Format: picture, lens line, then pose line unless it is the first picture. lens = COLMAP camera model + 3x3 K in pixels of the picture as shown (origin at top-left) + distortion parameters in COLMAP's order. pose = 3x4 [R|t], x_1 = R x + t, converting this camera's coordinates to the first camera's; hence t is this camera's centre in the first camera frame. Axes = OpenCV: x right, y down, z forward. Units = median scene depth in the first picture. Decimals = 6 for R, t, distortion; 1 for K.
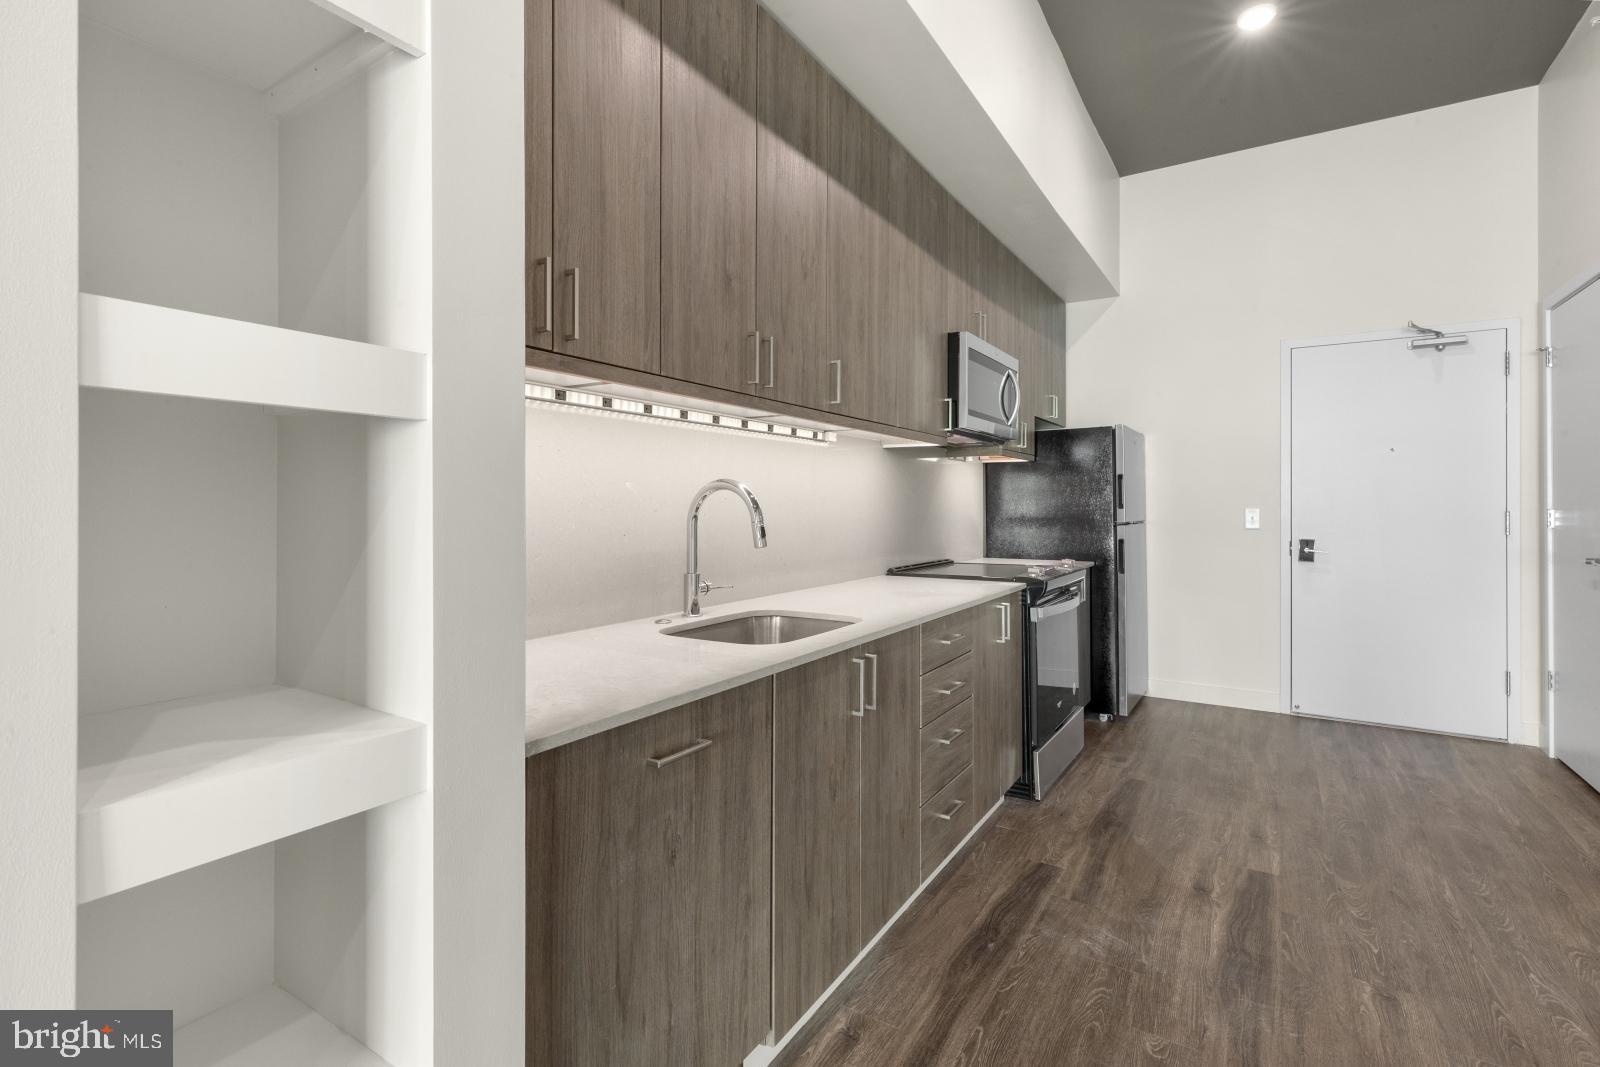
lens RADIAL K [[745.8, 0, 788.2], [0, 745.8, 499.0], [0, 0, 1]] dist [0.003781, -0.000230]
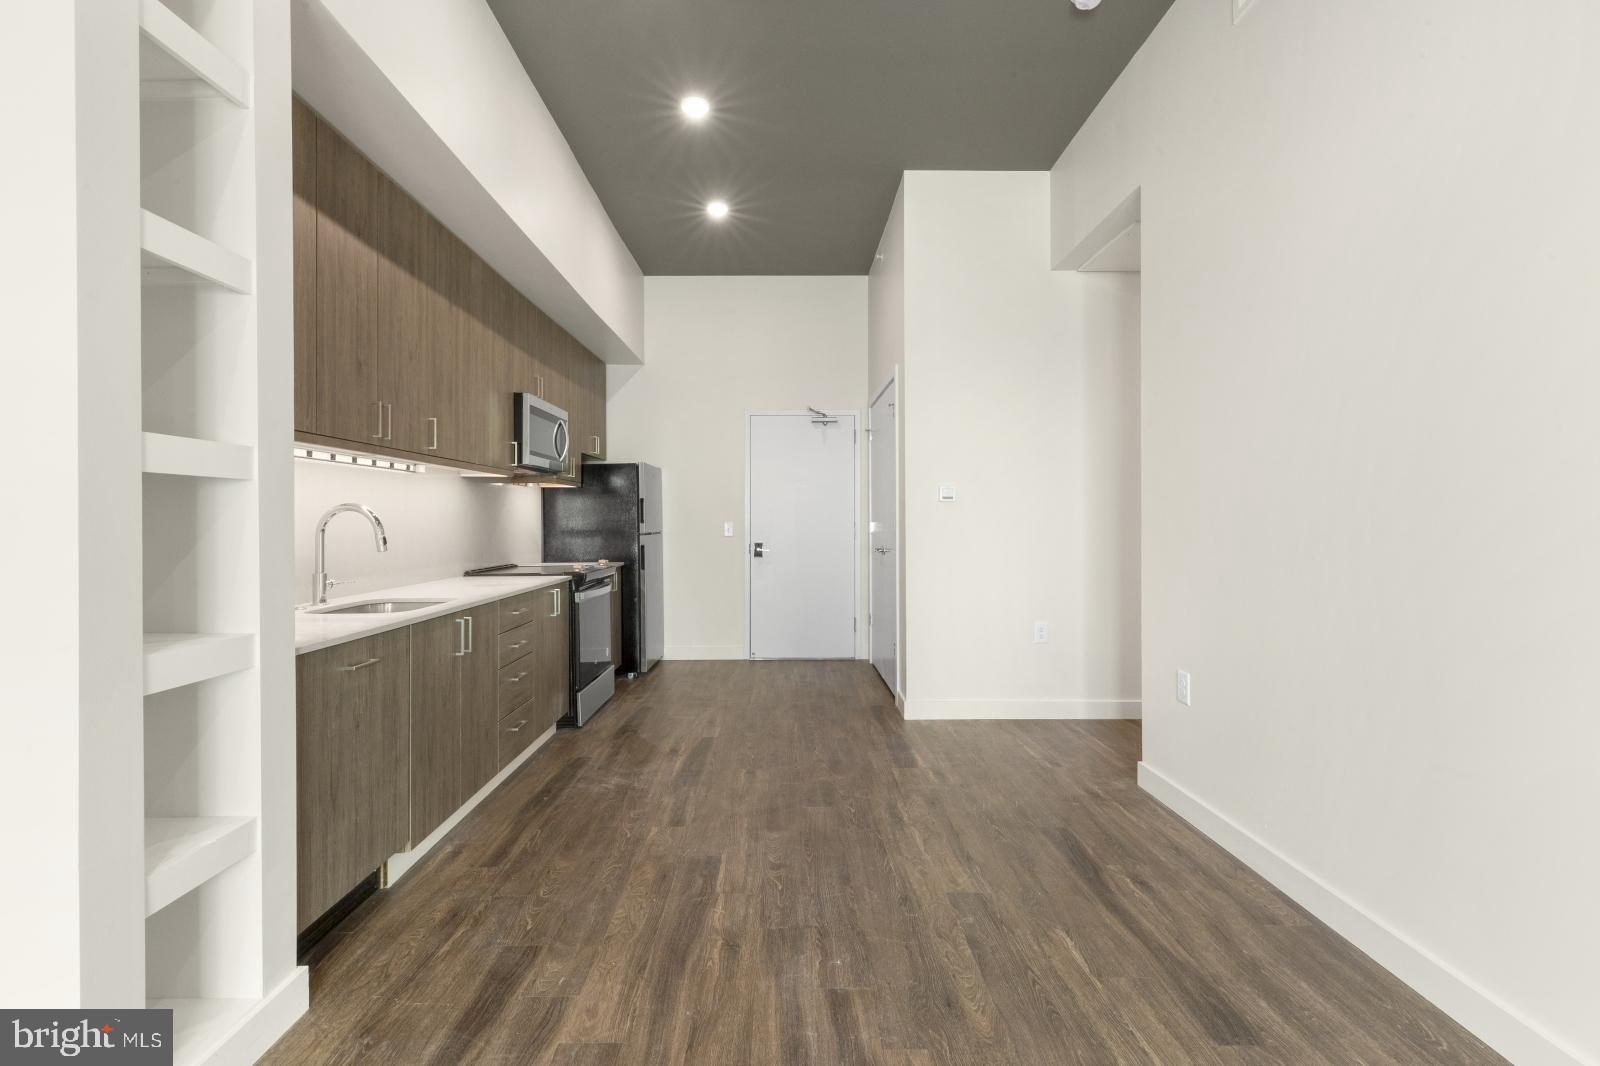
lens RADIAL K [[734.0, 0, 786.5], [0, 734.0, 519.2], [0, 0, 1]] dist [0.003889, -0.000050]
pose [[0.837747, -0.002827, 0.546051, -0.099046], [-0.000880, 0.999978, 0.006527, -0.004407], [-0.546058, -0.005948, 0.837726, -0.383301]]
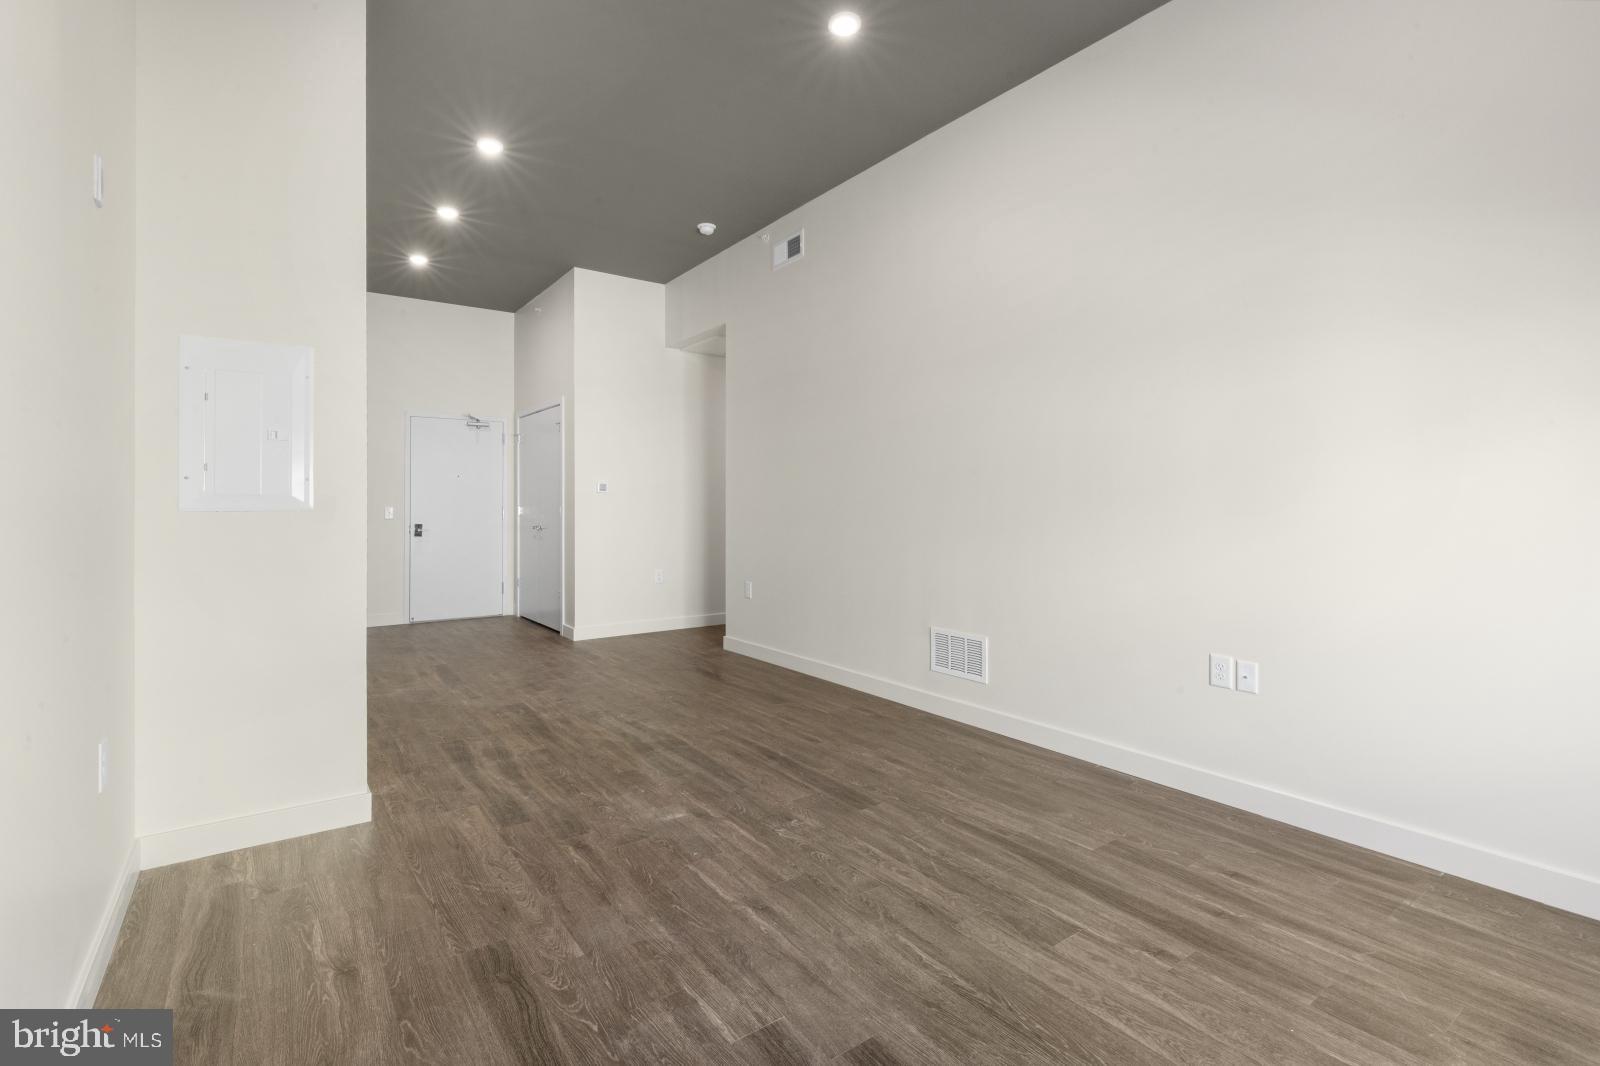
lens RADIAL K [[731.4, 0, 770.7], [0, 731.4, 502.0], [0, 0, 1]] dist [0.002115, -0.000409]
pose [[0.386722, 0.000392, 0.922196, -0.825006], [-0.003775, 0.999992, 0.001158, -0.005379], [-0.922188, -0.003929, 0.386721, -0.632621]]
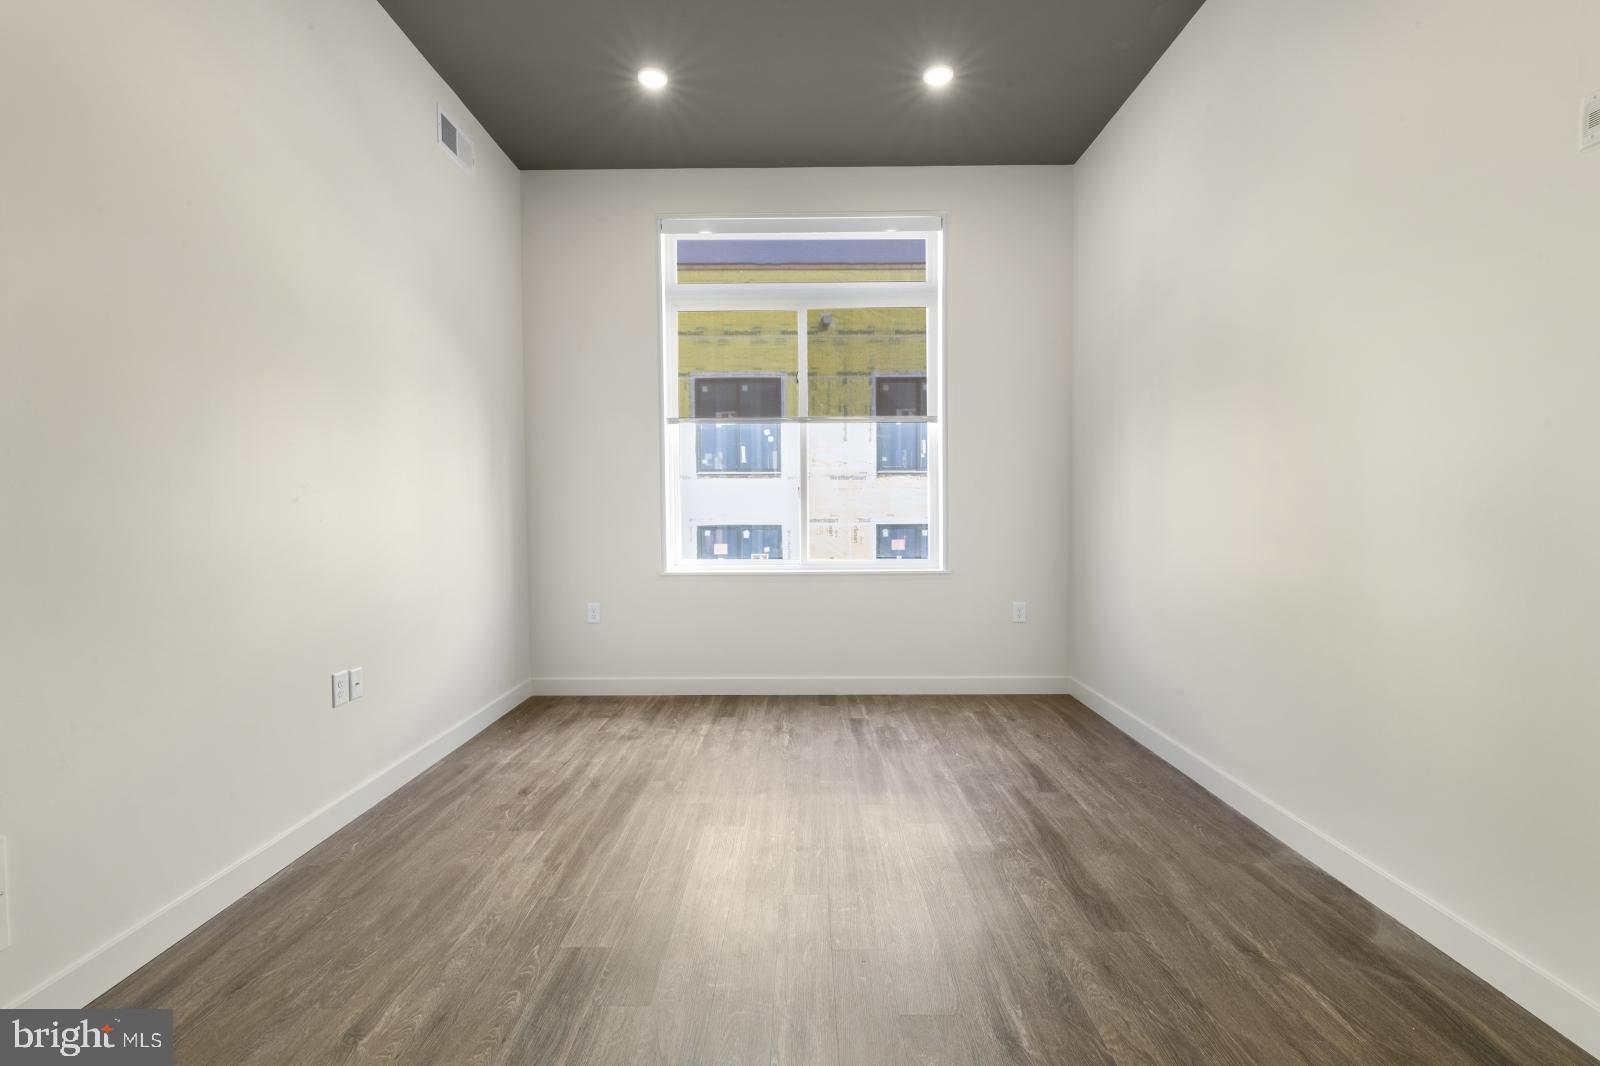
lens RADIAL K [[725.9, 0, 800.0], [0, 725.9, 533.0], [0, 0, 1]] dist [0.004633, -0.000019]
pose [[-0.841897, 0.023006, -0.539148, 0.232951], [0.010611, 0.999603, 0.026085, 0.002799], [0.539534, 0.016240, -0.841807, 0.219243]]
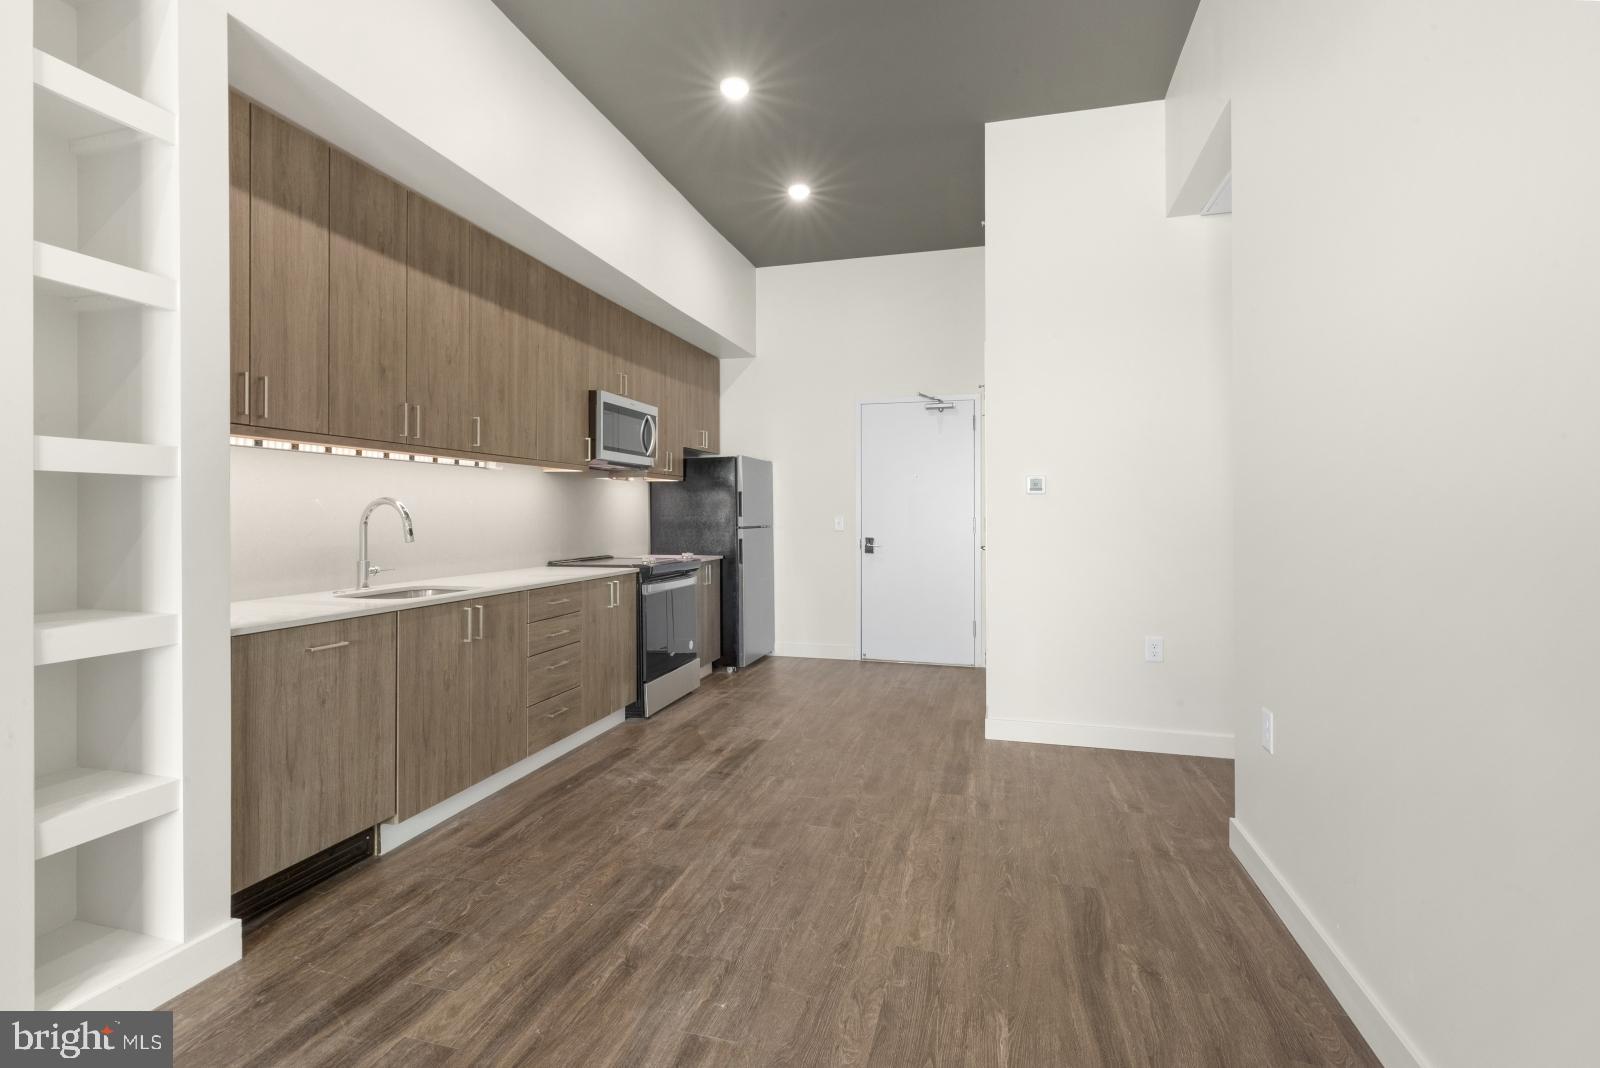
lens RADIAL K [[744.6, 0, 782.8], [0, 744.6, 510.6], [0, 0, 1]] dist [0.000925, -0.000119]
pose [[0.956589, 0.000389, 0.291440, 0.159394], [-0.001568, 0.999992, 0.003812, -0.004566], [-0.291436, -0.004103, 0.956581, -0.443632]]
